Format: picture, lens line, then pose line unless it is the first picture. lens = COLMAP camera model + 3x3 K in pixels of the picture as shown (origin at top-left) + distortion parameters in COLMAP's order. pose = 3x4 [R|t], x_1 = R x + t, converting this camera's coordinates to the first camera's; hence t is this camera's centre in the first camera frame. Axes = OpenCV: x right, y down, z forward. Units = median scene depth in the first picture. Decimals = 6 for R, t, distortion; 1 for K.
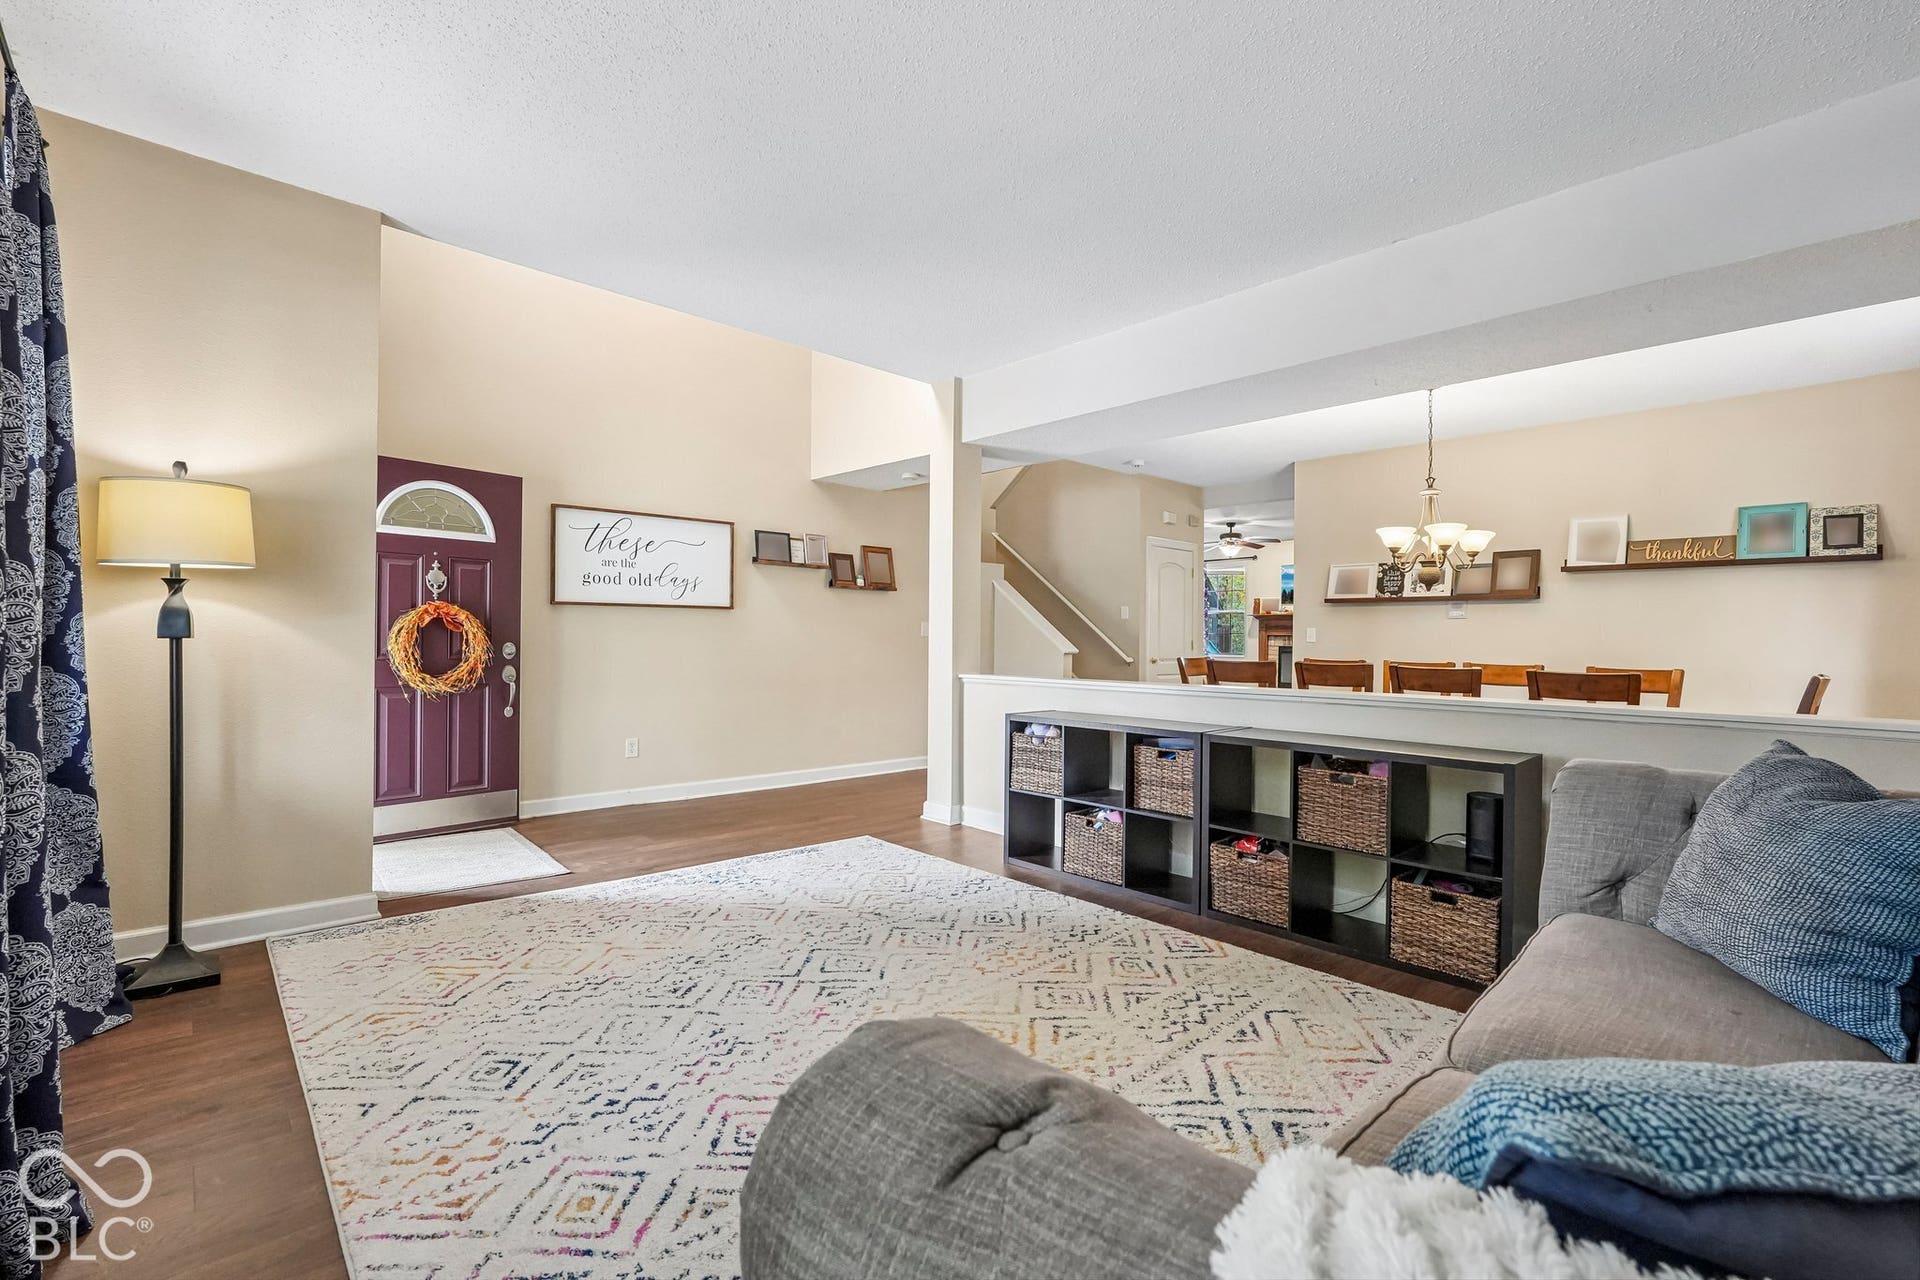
lens RADIAL K [[847.9, 0, 954.4], [0, 847.9, 637.2], [0, 0, 1]] dist [-0.002547, 0.000439]
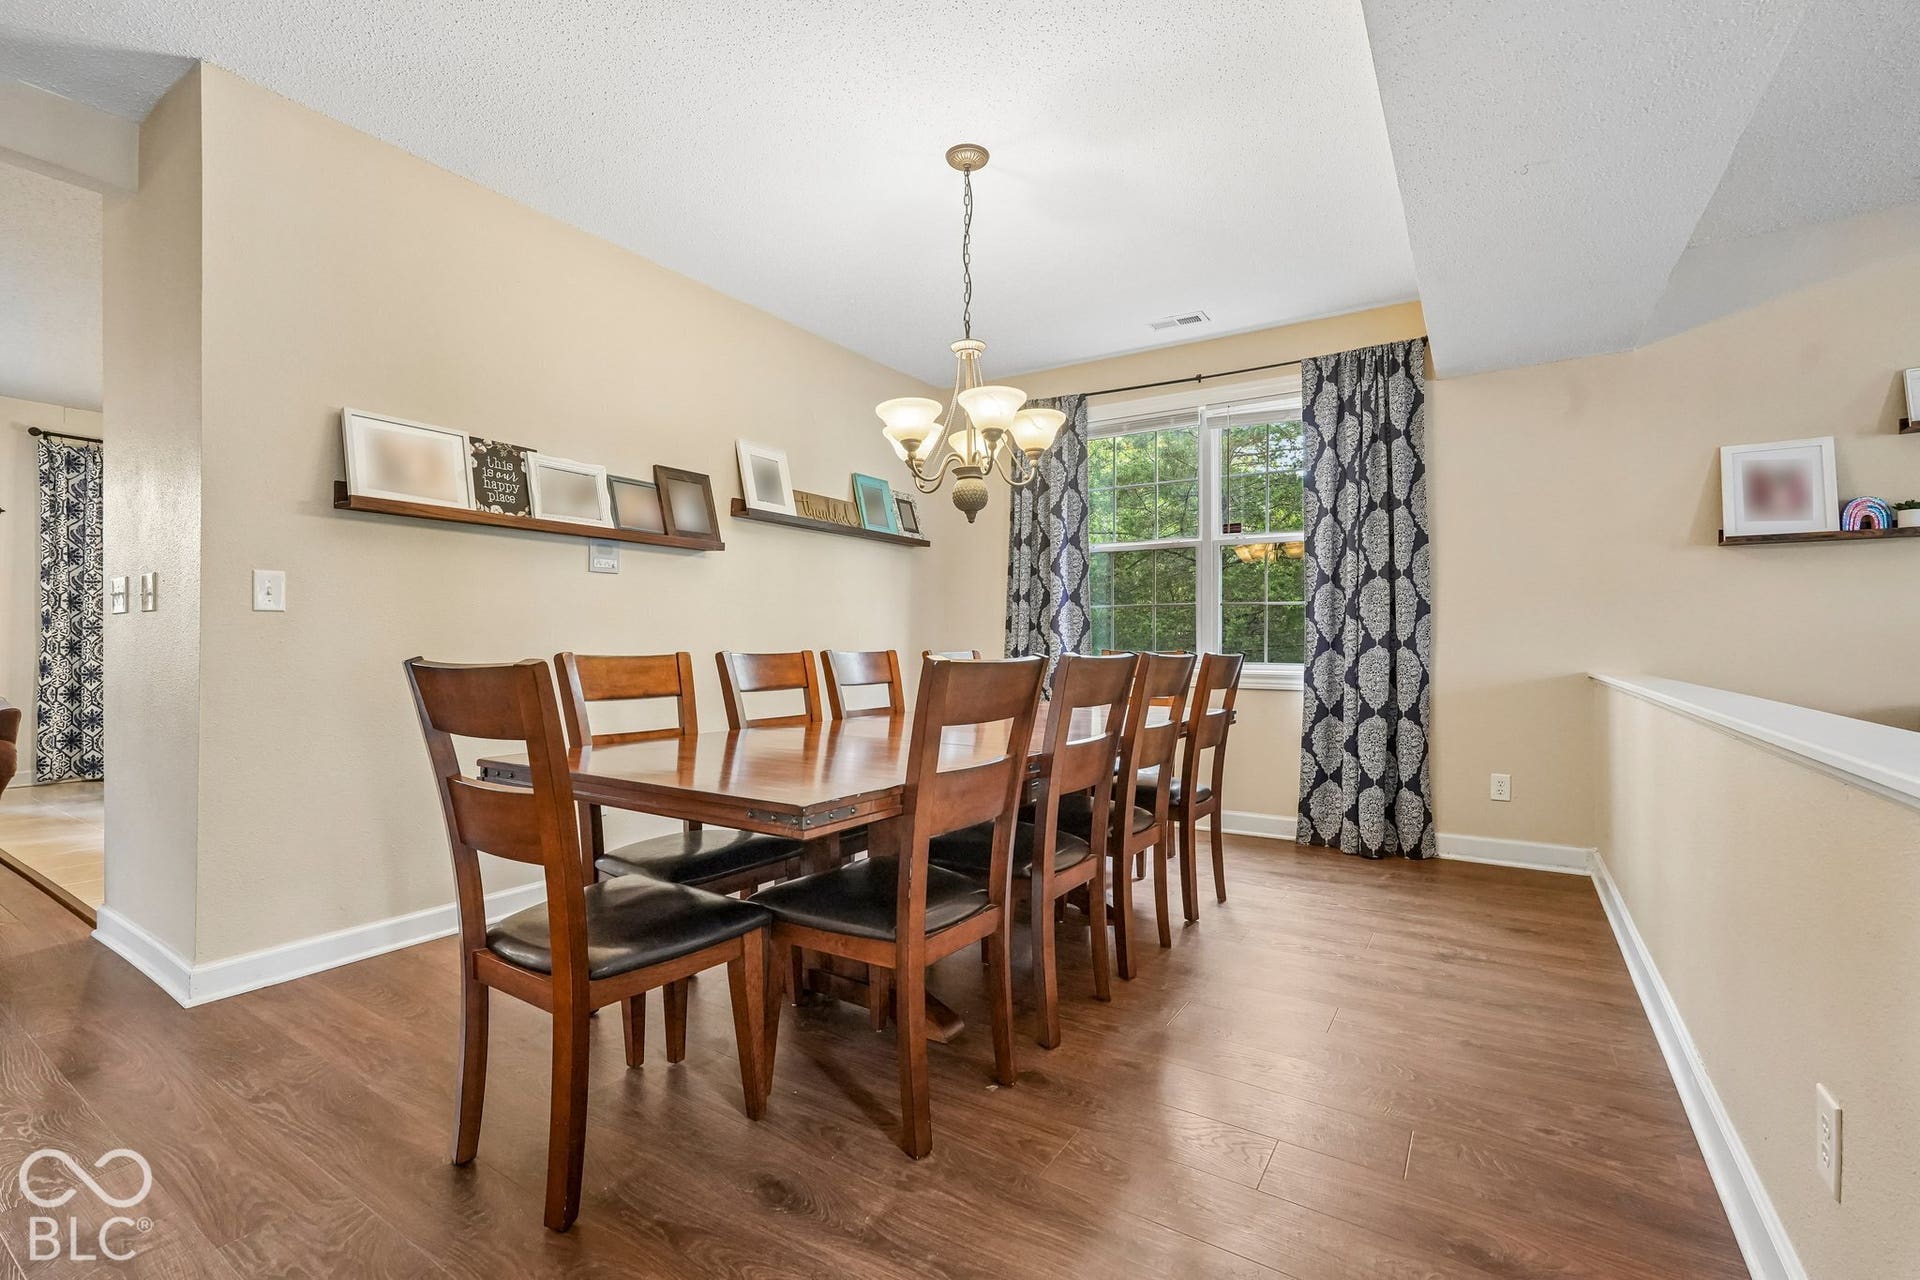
lens RADIAL K [[847.9, 0, 954.4], [0, 847.9, 637.2], [0, 0, 1]] dist [-0.002547, 0.000439]
pose [[-0.263353, -0.005939, 0.964681, 0.022350], [-0.001391, 0.999982, 0.005777, 0.014287], [-0.964699, 0.000180, -0.263357, 0.939658]]
